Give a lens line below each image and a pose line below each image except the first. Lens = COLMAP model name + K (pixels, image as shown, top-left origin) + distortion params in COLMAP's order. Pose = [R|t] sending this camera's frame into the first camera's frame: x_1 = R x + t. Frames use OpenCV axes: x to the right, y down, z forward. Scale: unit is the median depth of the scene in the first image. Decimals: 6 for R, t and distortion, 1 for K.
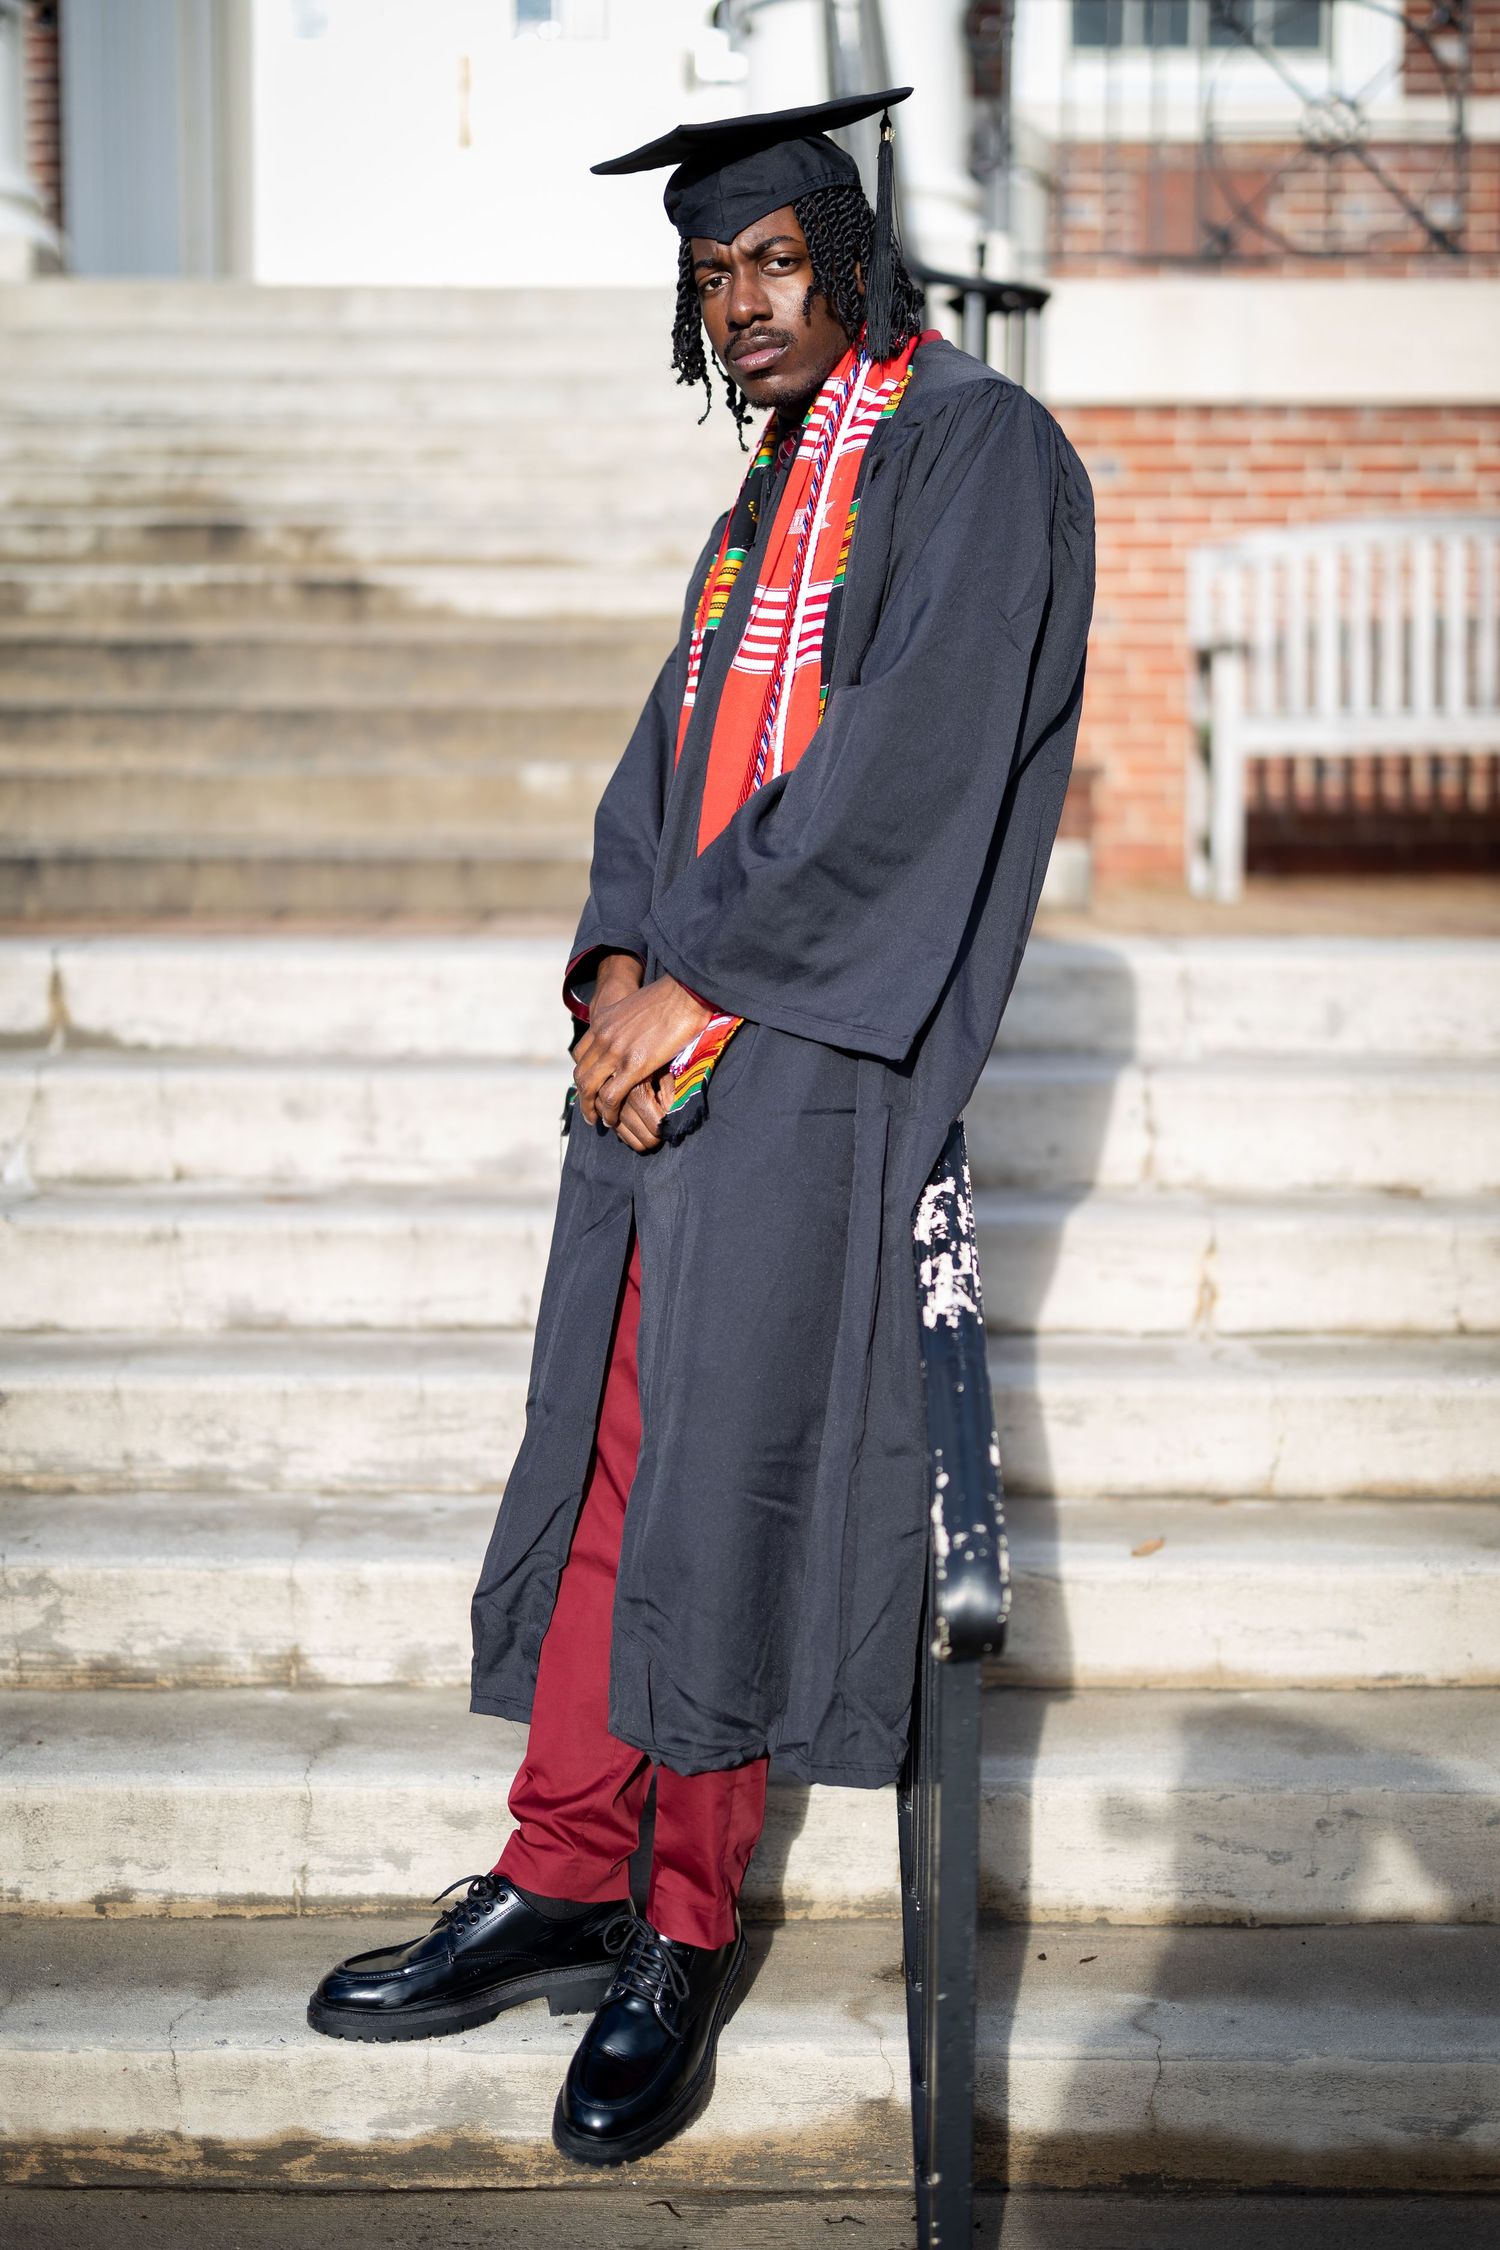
lens RADIAL K [[3315.8, 0, 750.0], [0, 3315.8, 1125.0], [0, 0, 1]] dist [0.020261, 0.064815]
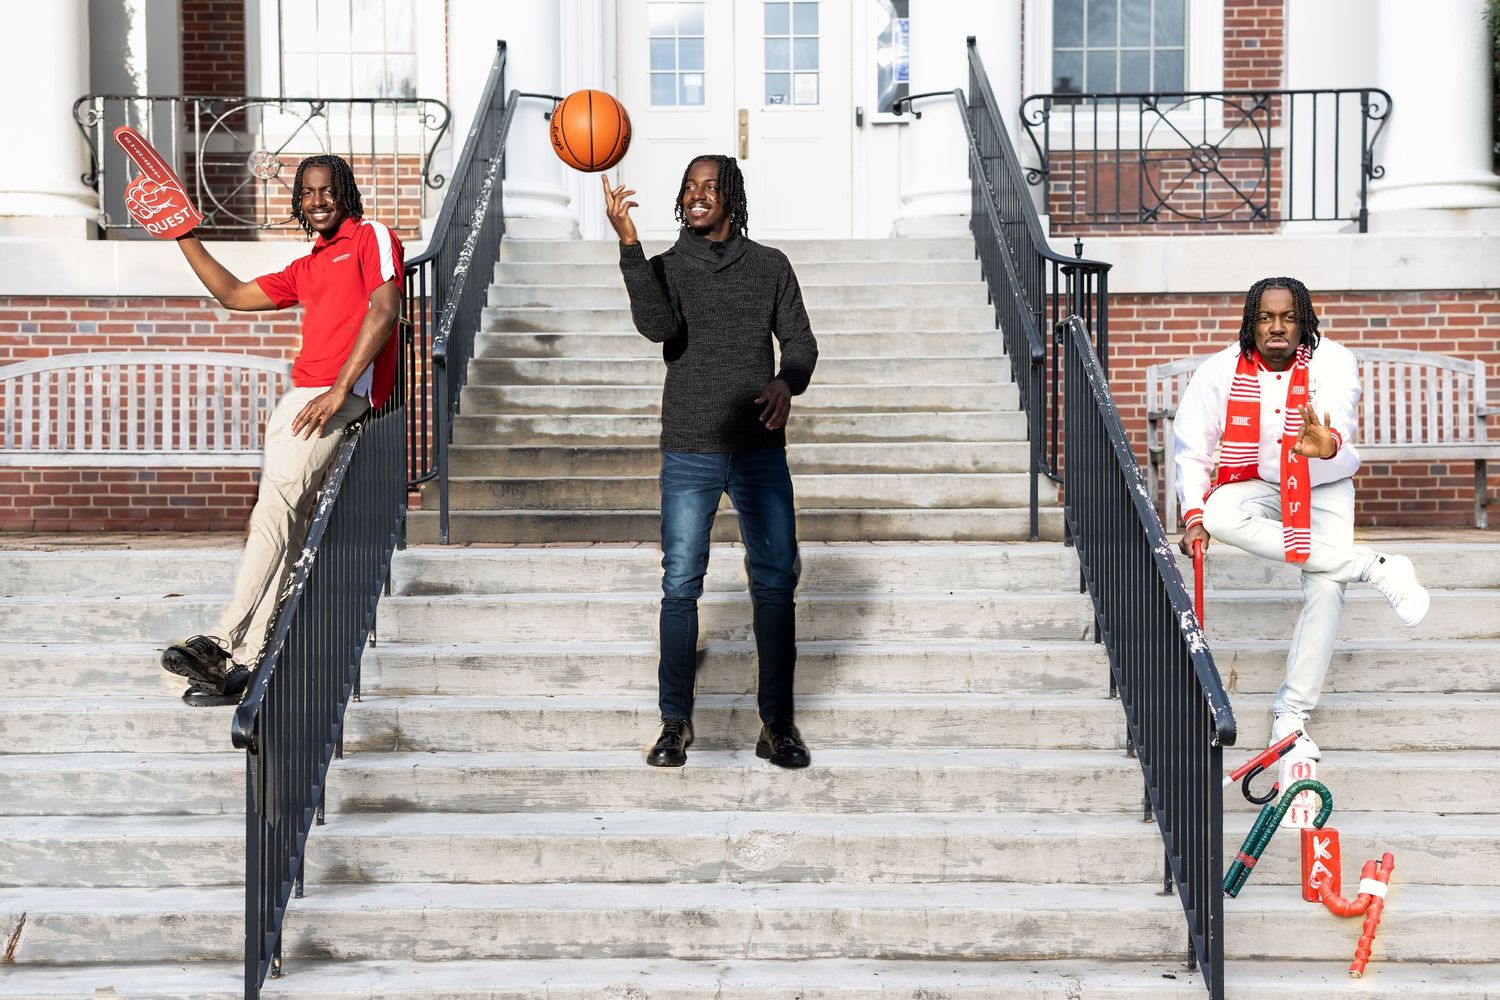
lens RADIAL K [[2232.6, 0, 750.0], [0, 2232.6, 500.0], [0, 0, 1]] dist [0.156177, 0.037873]
pose [[0.999910, -0.005477, 0.012249, -0.241810], [0.006600, 0.995594, -0.093537, 0.069372], [-0.011682, 0.093609, 0.995540, -0.700696]]
